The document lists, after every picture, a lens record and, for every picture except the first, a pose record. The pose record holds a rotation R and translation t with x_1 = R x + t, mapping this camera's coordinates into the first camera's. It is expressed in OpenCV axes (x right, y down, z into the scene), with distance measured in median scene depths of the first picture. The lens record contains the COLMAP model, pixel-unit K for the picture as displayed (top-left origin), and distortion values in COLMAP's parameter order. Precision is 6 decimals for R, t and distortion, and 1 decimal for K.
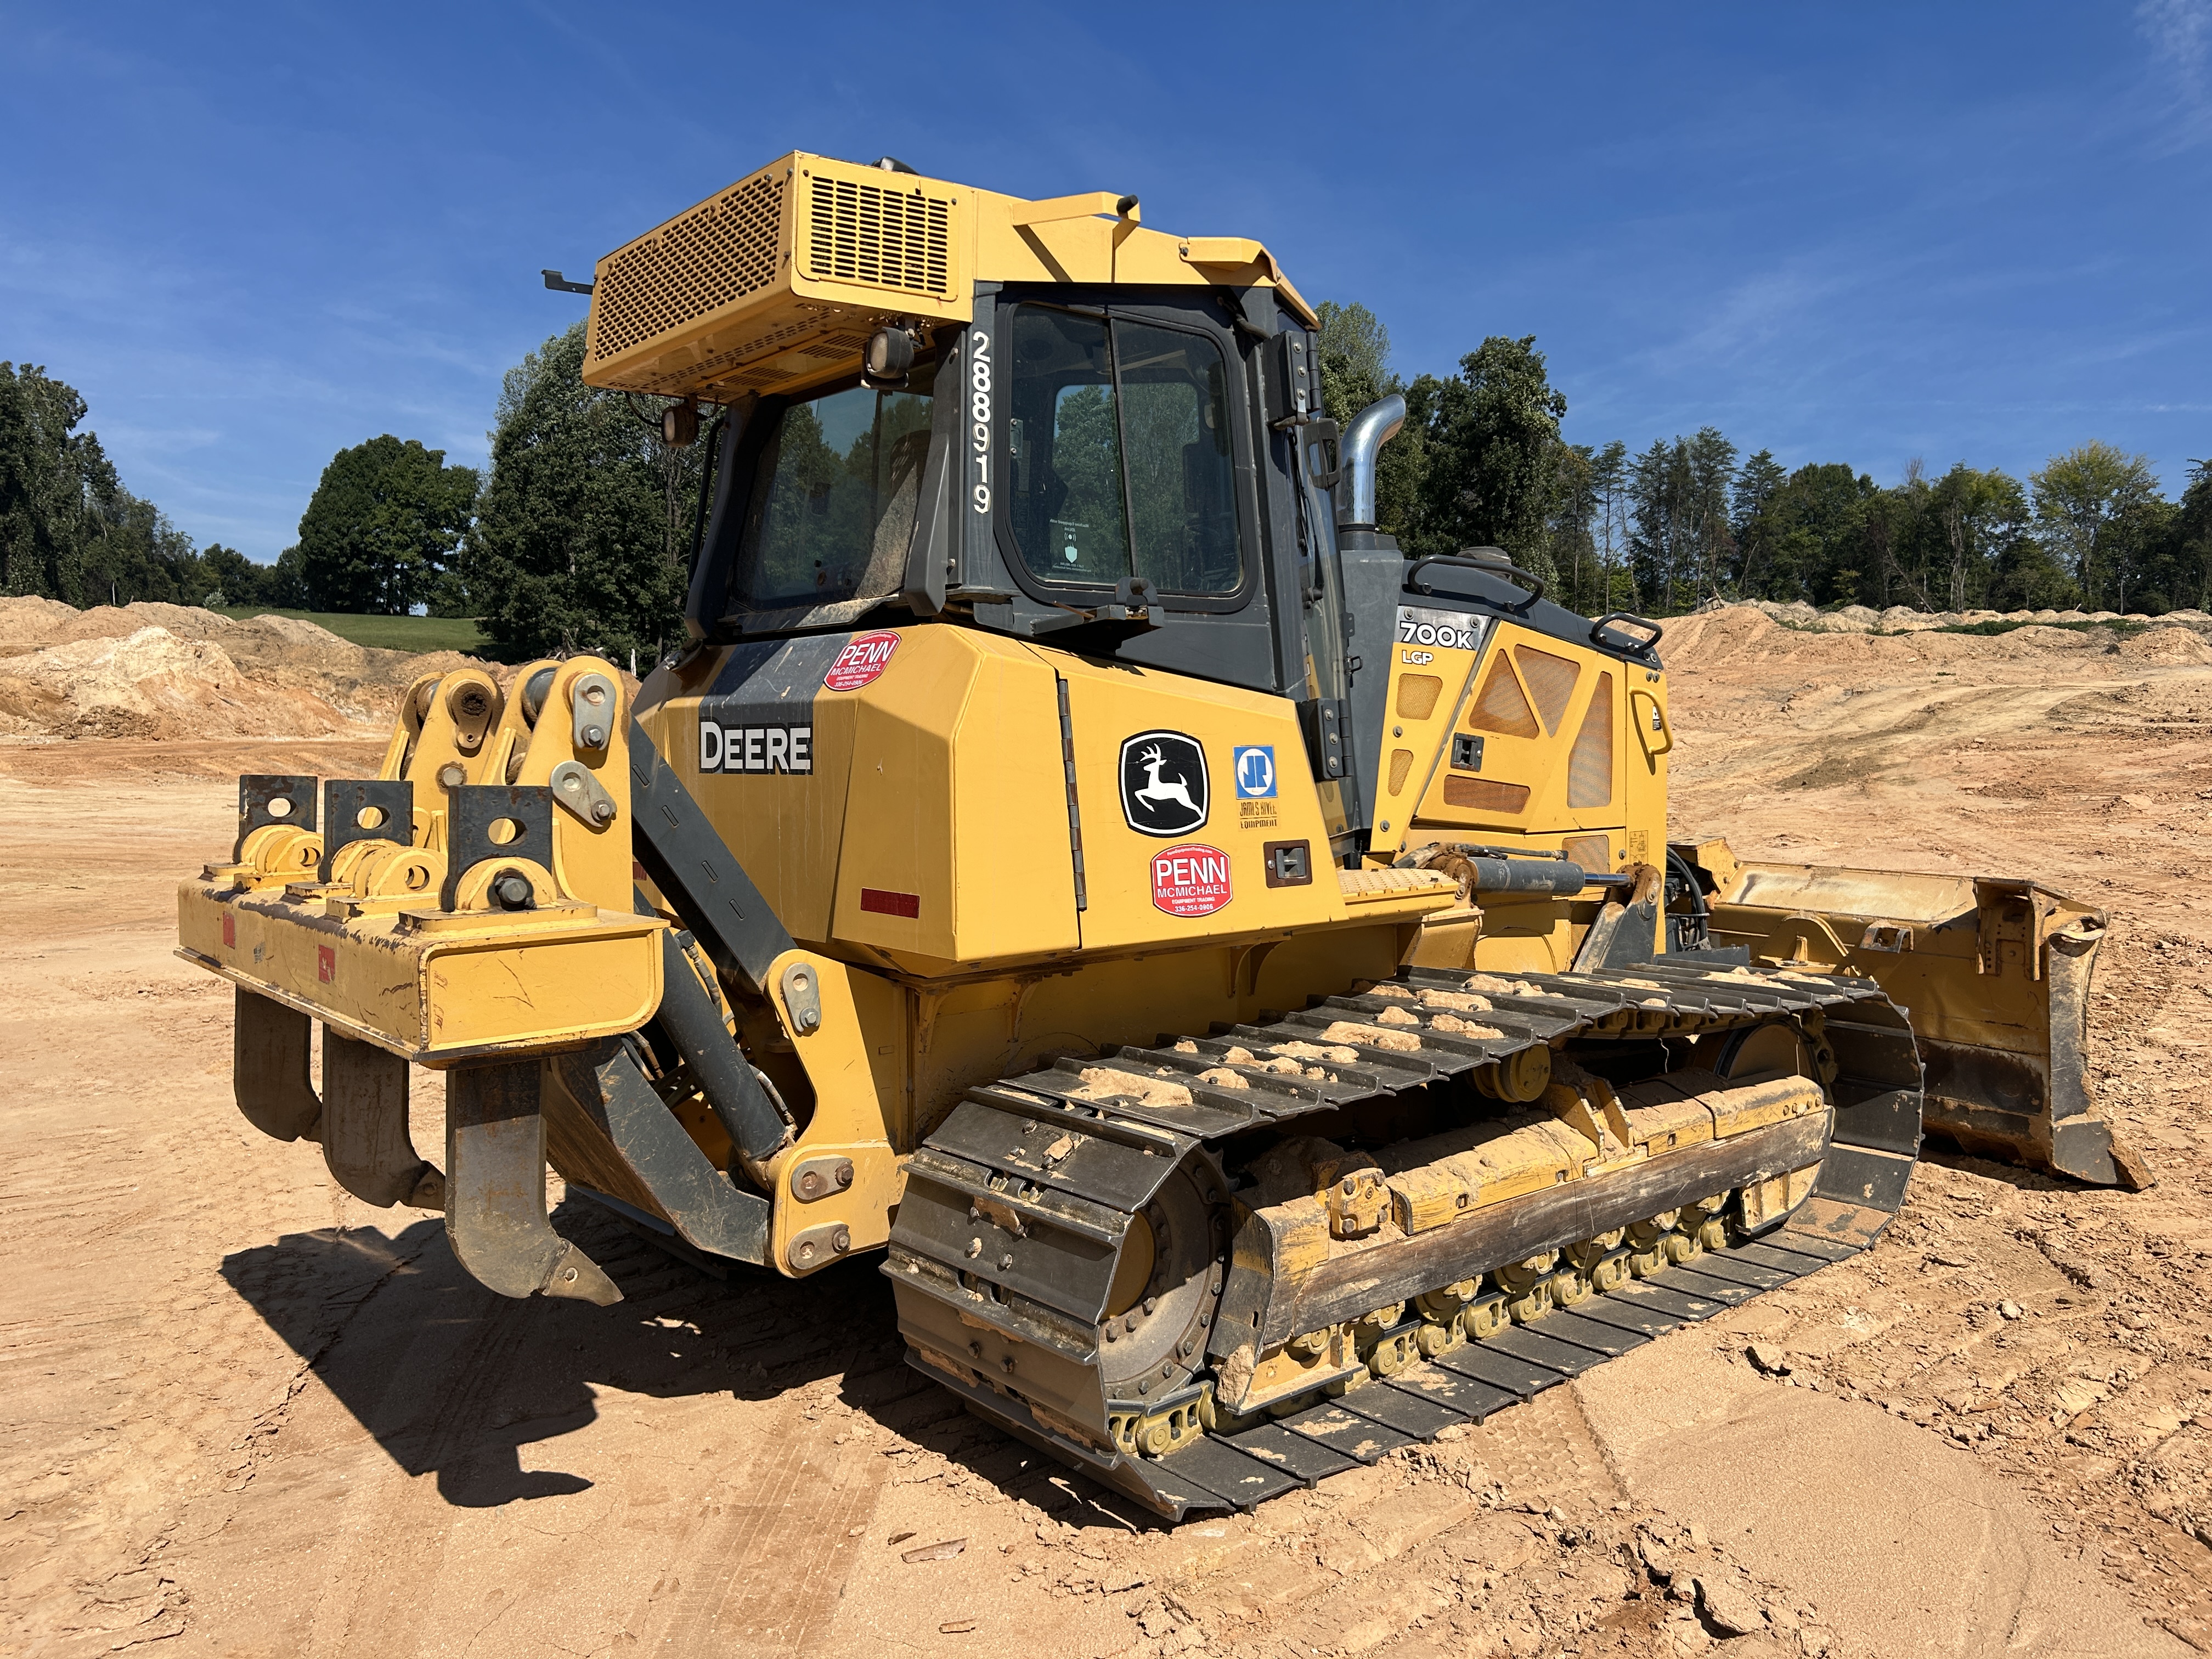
lens RADIAL K [[1656.3, 0, 1106.0], [0, 1656.3, 829.5], [0, 0, 1]] dist [0.051661, -0.052286]
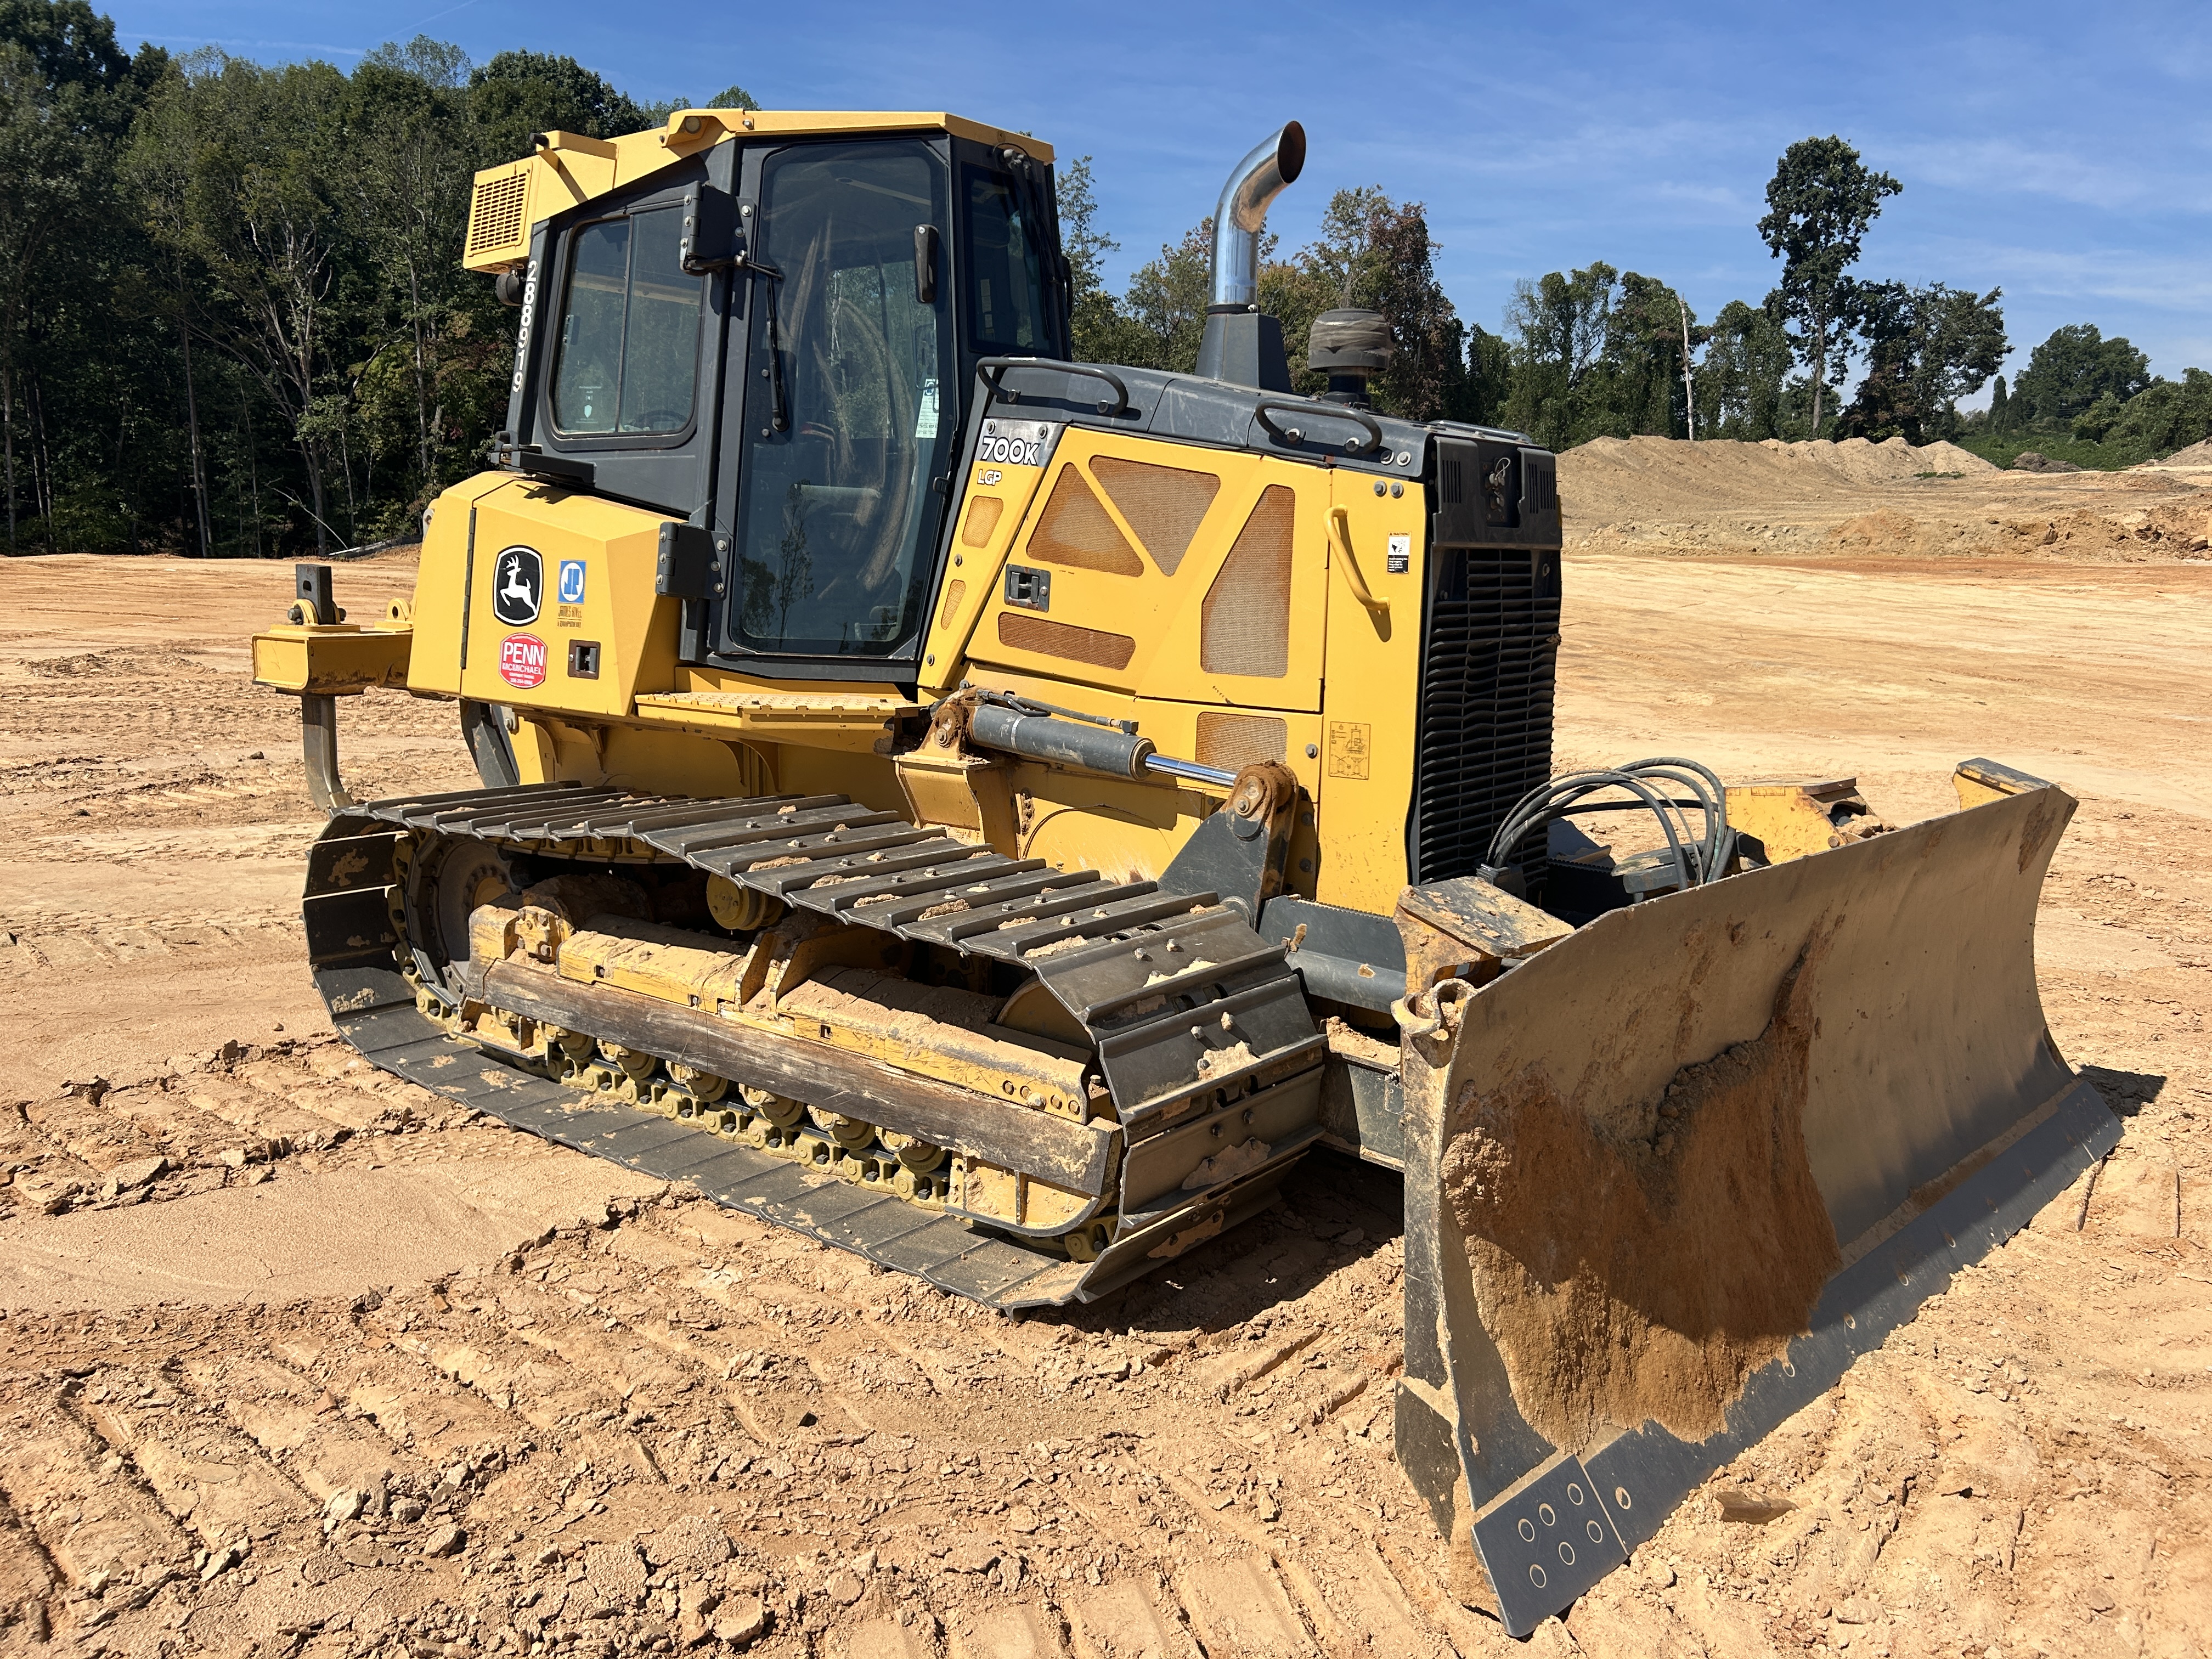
lens RADIAL K [[1656.3, 0, 1106.0], [0, 1656.3, 829.5], [0, 0, 1]] dist [0.051661, -0.052286]
pose [[0.218848, 0.176999, -0.959571, 1.257502], [-0.076923, 0.983479, 0.163865, -0.078249], [0.972722, 0.037951, 0.228848, 0.991761]]
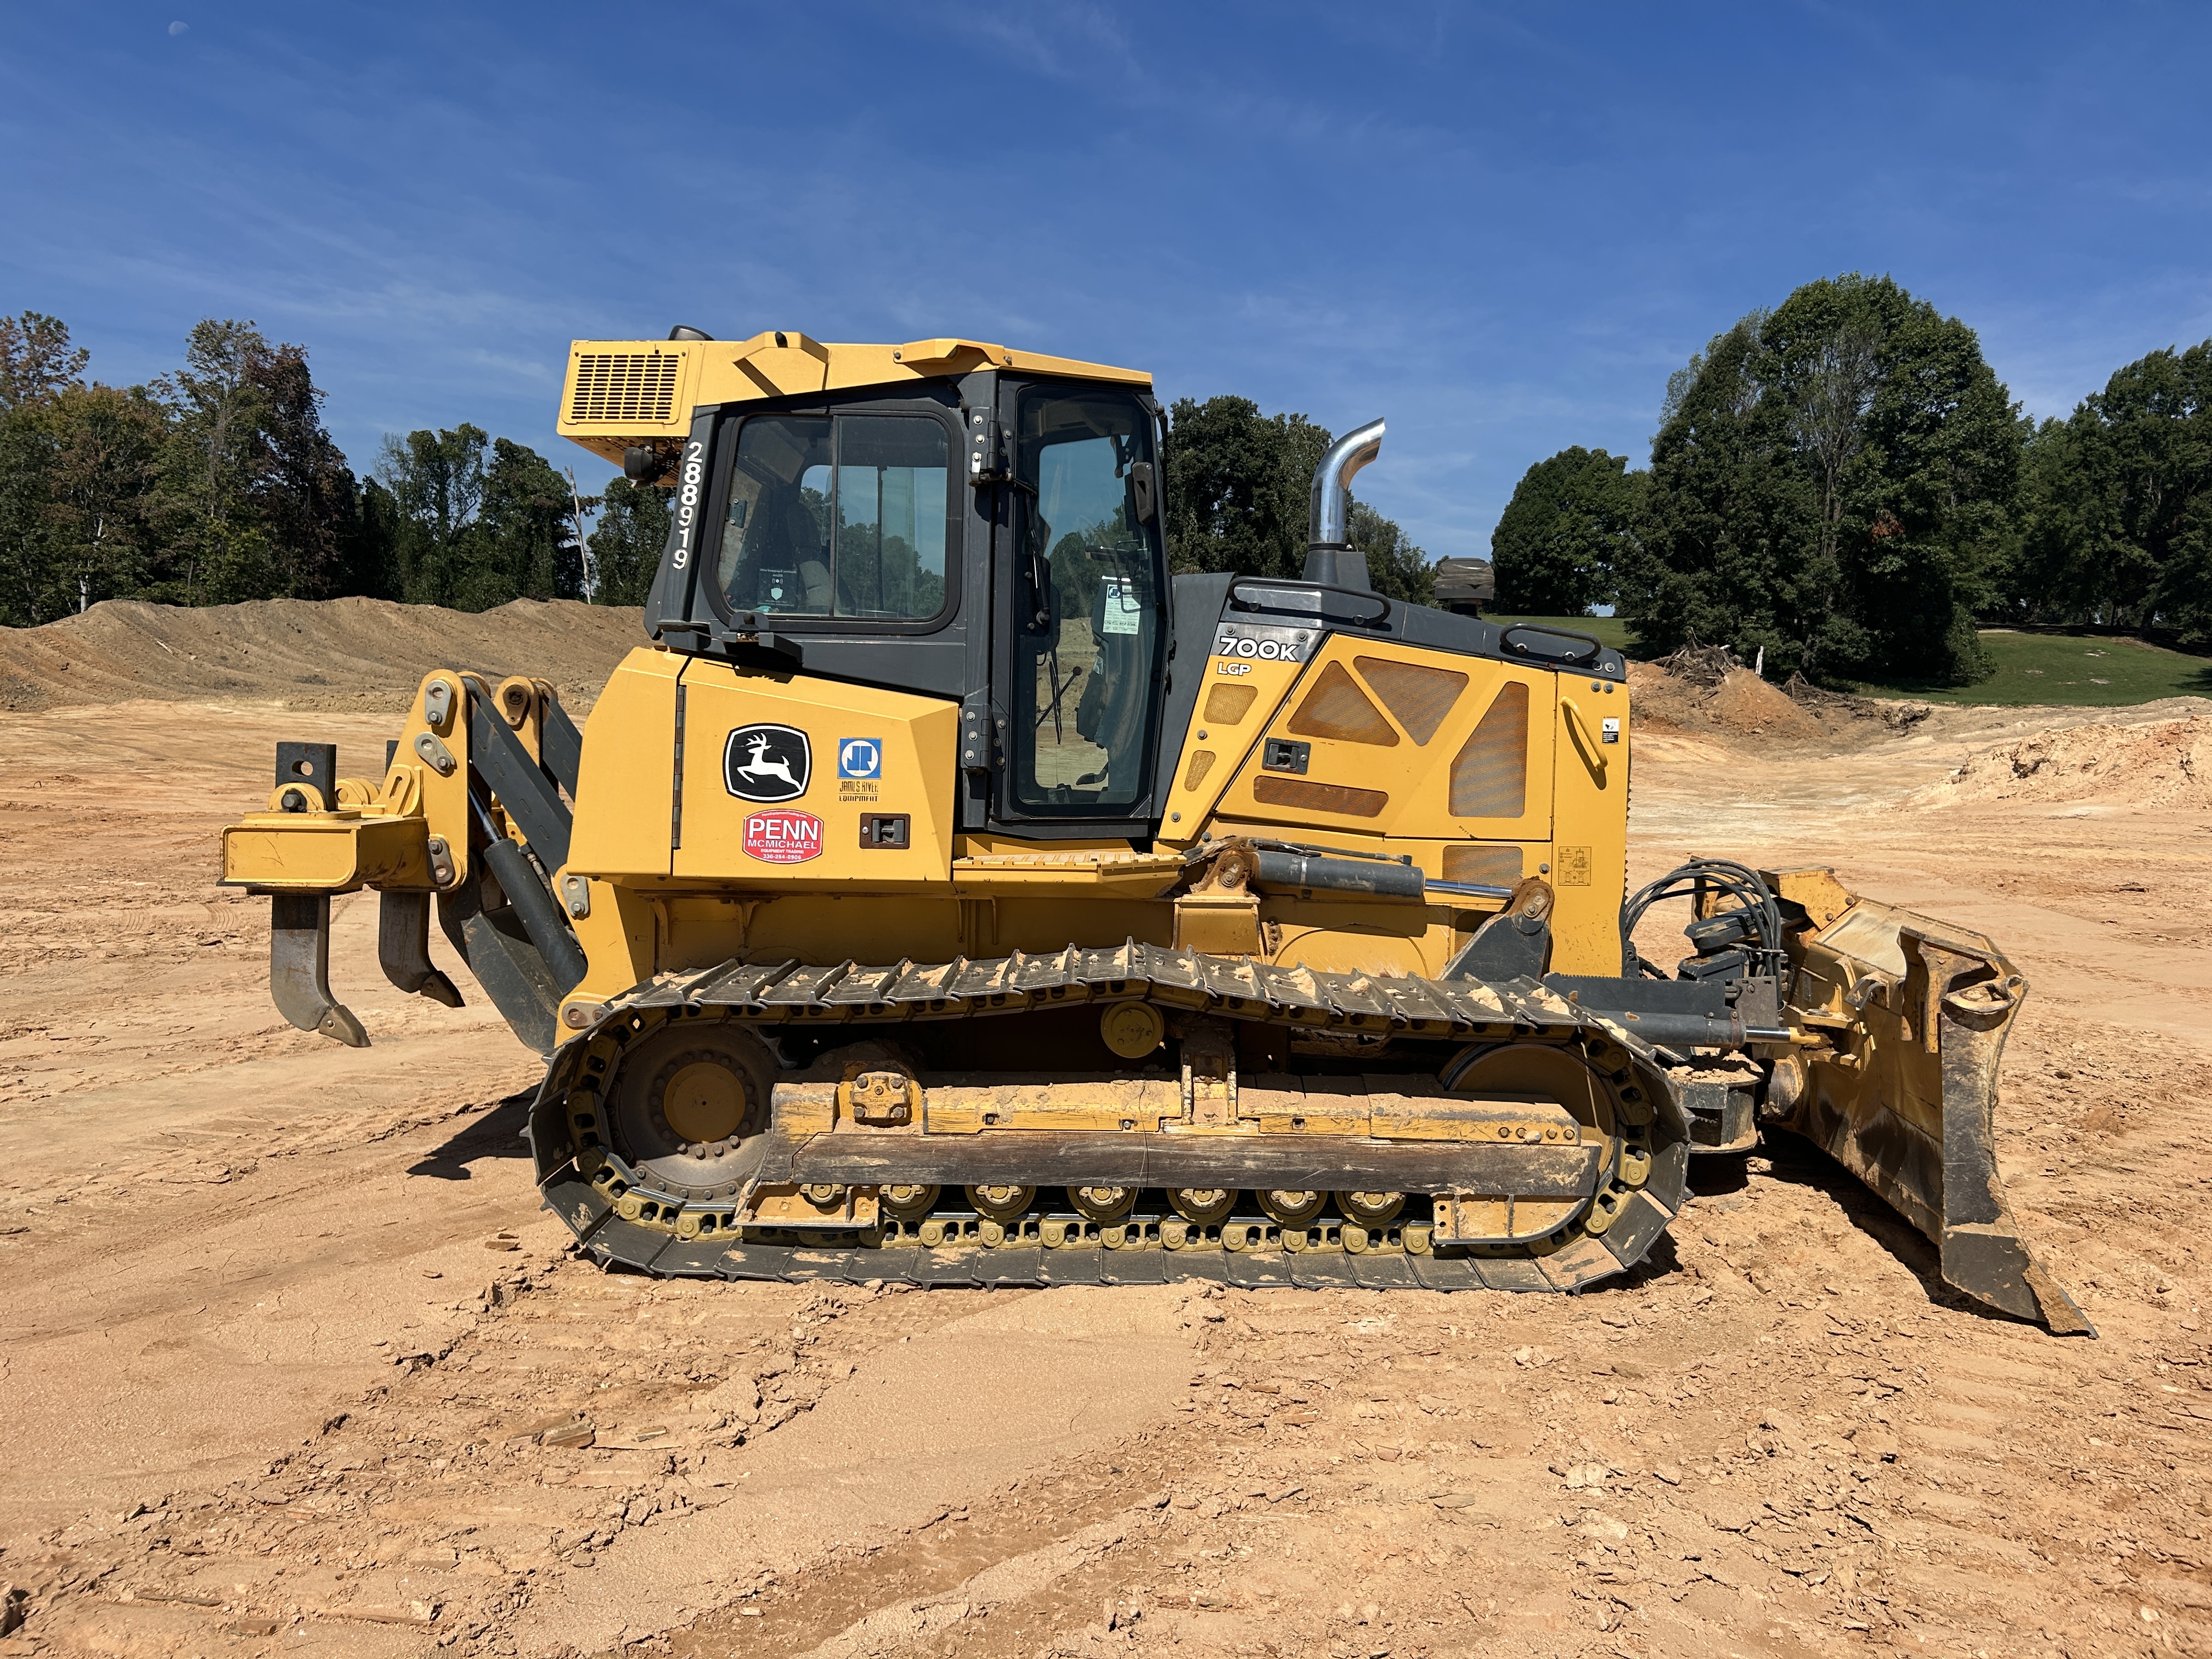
lens RADIAL K [[1656.3, 0, 1106.0], [0, 1656.3, 829.5], [0, 0, 1]] dist [0.051661, -0.052286]
pose [[0.767861, 0.063340, -0.637478, 0.955315], [-0.062336, 0.997765, 0.024053, -0.020034], [0.637577, 0.021268, 0.770093, 0.111145]]
